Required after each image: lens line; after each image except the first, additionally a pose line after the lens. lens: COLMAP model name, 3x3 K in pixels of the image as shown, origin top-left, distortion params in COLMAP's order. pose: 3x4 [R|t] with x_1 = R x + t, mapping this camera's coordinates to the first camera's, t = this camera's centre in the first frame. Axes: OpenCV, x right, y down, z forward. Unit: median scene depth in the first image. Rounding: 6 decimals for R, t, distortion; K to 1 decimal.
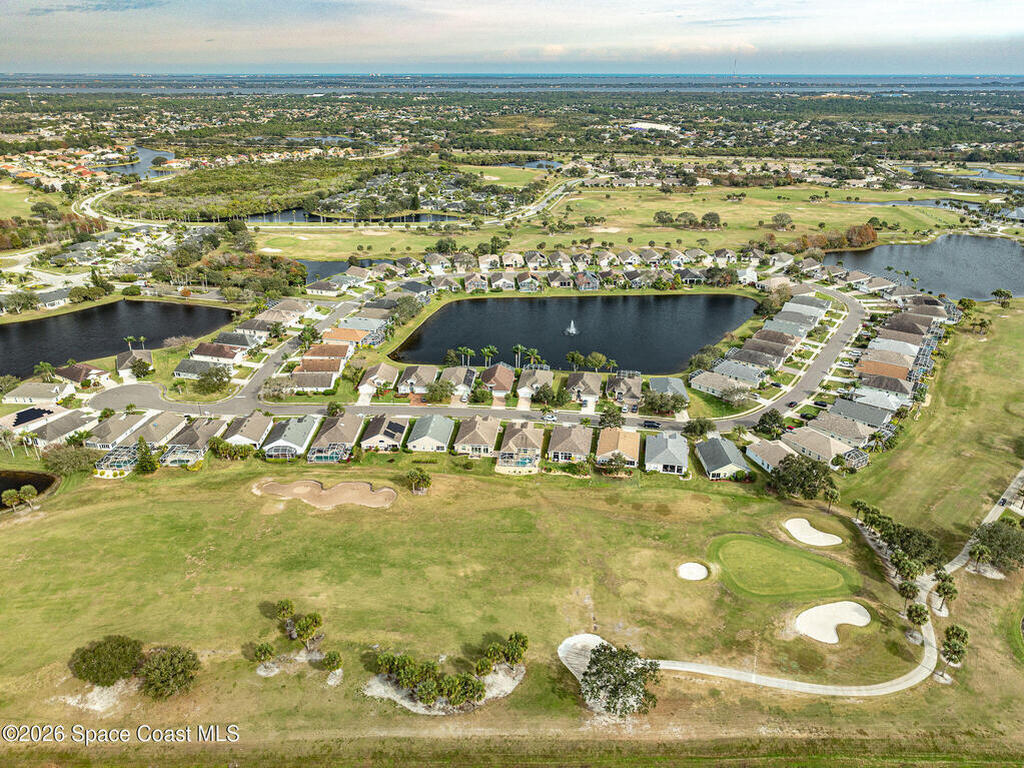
lens RADIAL K [[659.2, 0, 507.6], [0, 659.2, 382.9], [0, 0, 1]] dist [-0.022230, 0.021096]
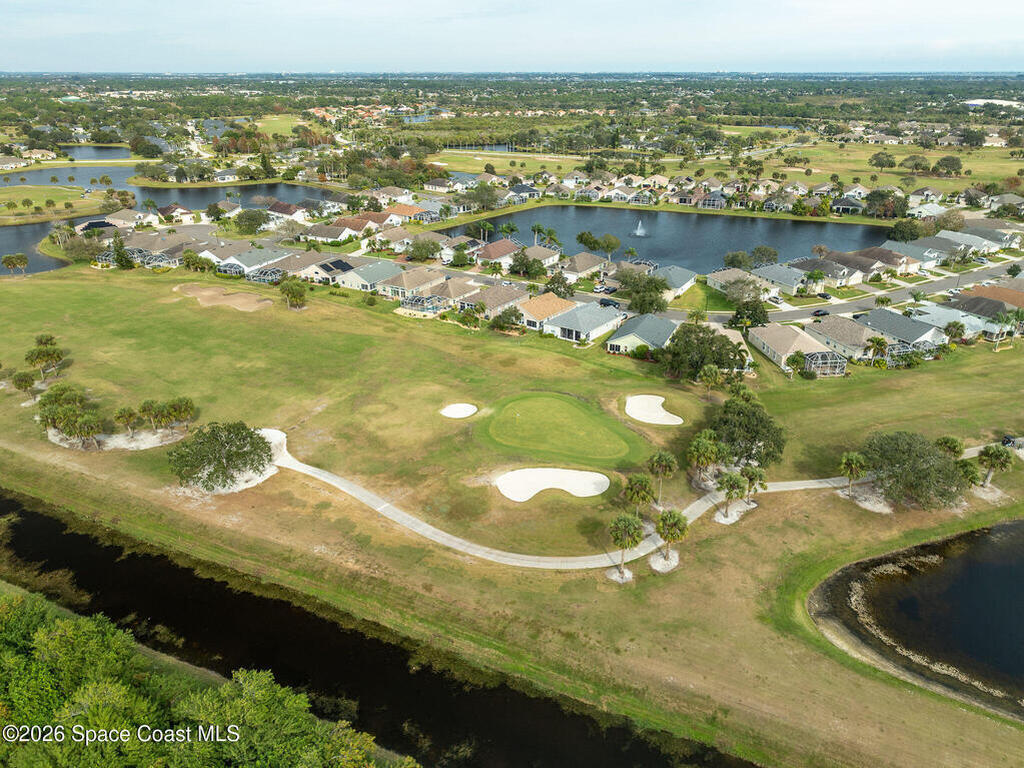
lens RADIAL K [[659.2, 0, 507.6], [0, 659.2, 382.9], [0, 0, 1]] dist [-0.022230, 0.021096]
pose [[0.912744, 0.180005, -0.366737, 0.403876], [-0.169794, 0.983639, 0.060209, 0.127532], [0.371575, 0.007315, 0.928374, 0.185046]]
